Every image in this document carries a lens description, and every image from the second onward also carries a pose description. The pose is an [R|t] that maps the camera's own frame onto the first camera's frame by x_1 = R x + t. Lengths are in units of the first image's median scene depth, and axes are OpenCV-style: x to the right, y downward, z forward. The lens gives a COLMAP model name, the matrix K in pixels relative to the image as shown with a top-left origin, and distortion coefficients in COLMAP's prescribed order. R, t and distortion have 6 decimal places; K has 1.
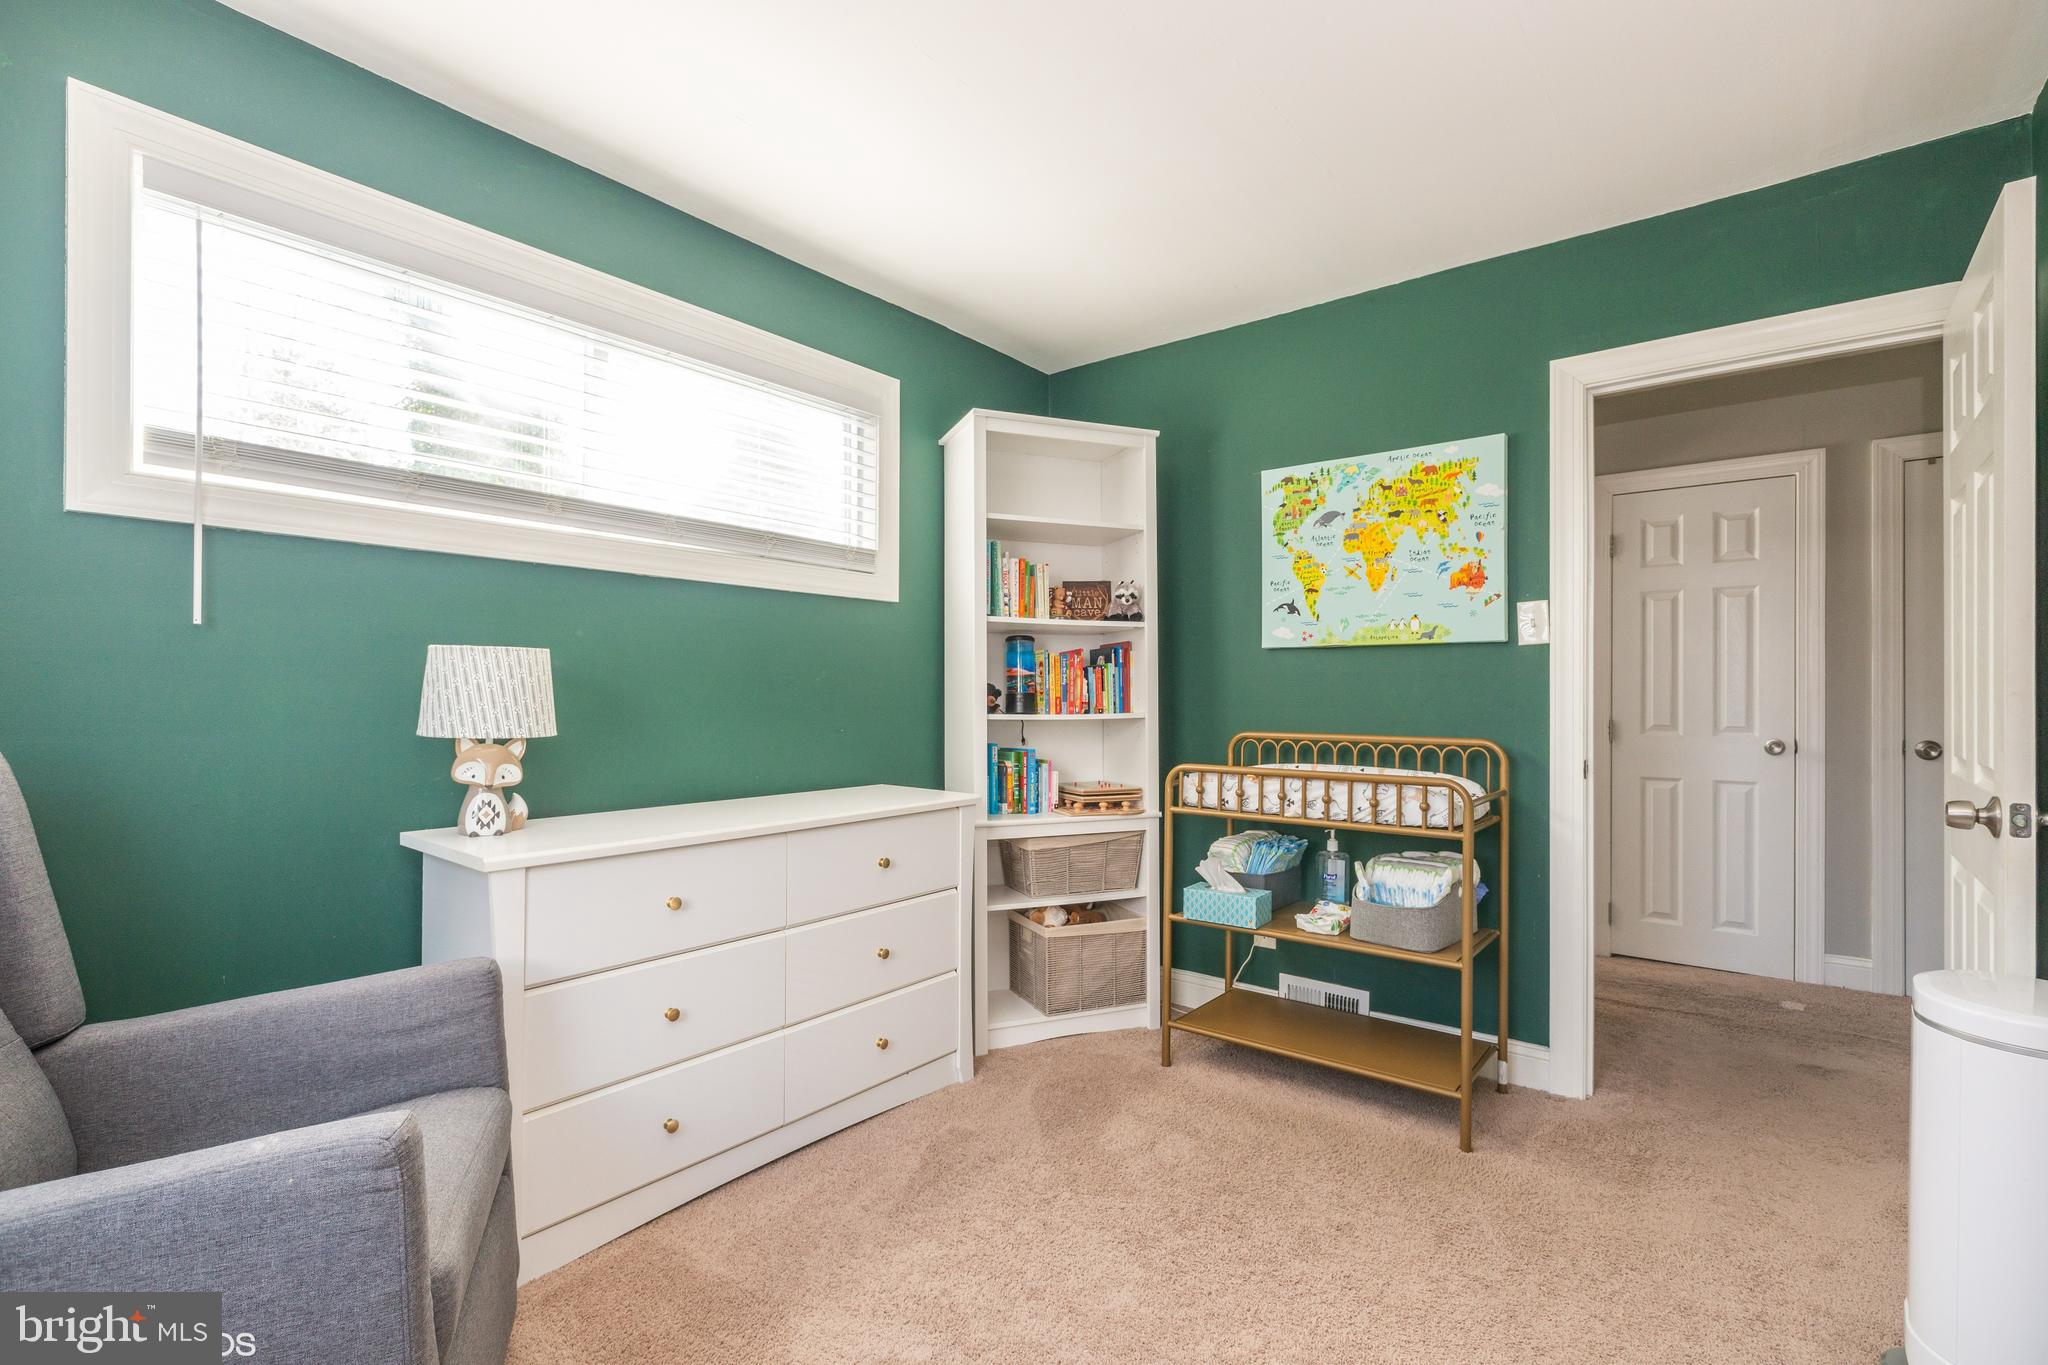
lens RADIAL K [[931.1, 0, 1019.0], [0, 931.1, 694.4], [0, 0, 1]] dist [-0.001922, -0.000191]
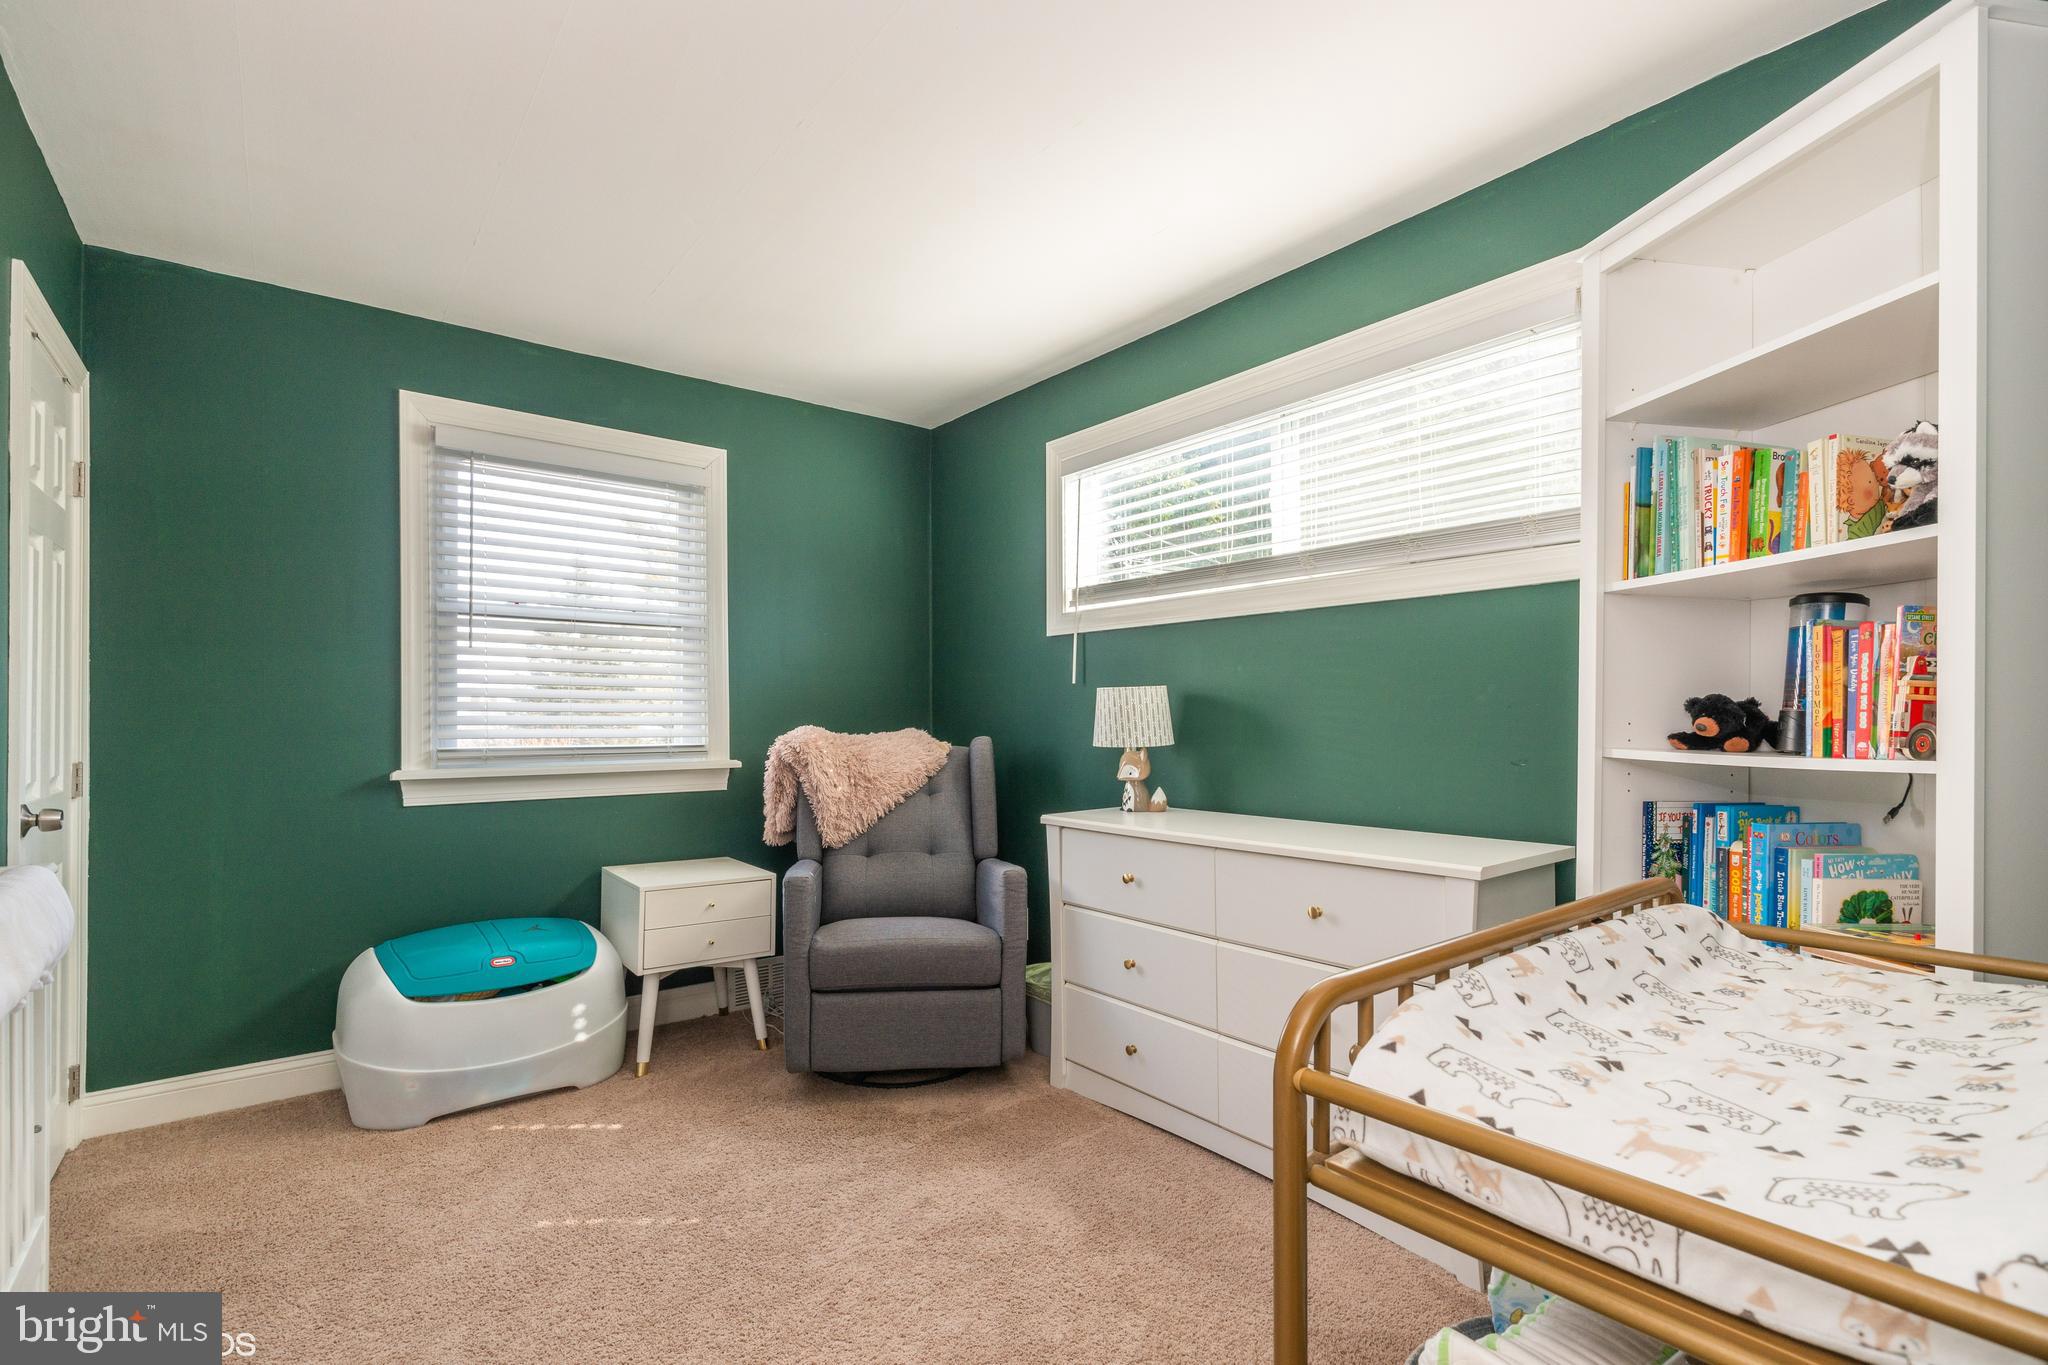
lens RADIAL K [[933.7, 0, 1016.4], [0, 933.7, 697.4], [0, 0, 1]] dist [-0.002854, -0.000134]
pose [[-0.219477, -0.018712, -0.975438, 0.951079], [0.010762, 0.999709, -0.021600, -0.003352], [0.975558, -0.015238, -0.219211, 1.140254]]
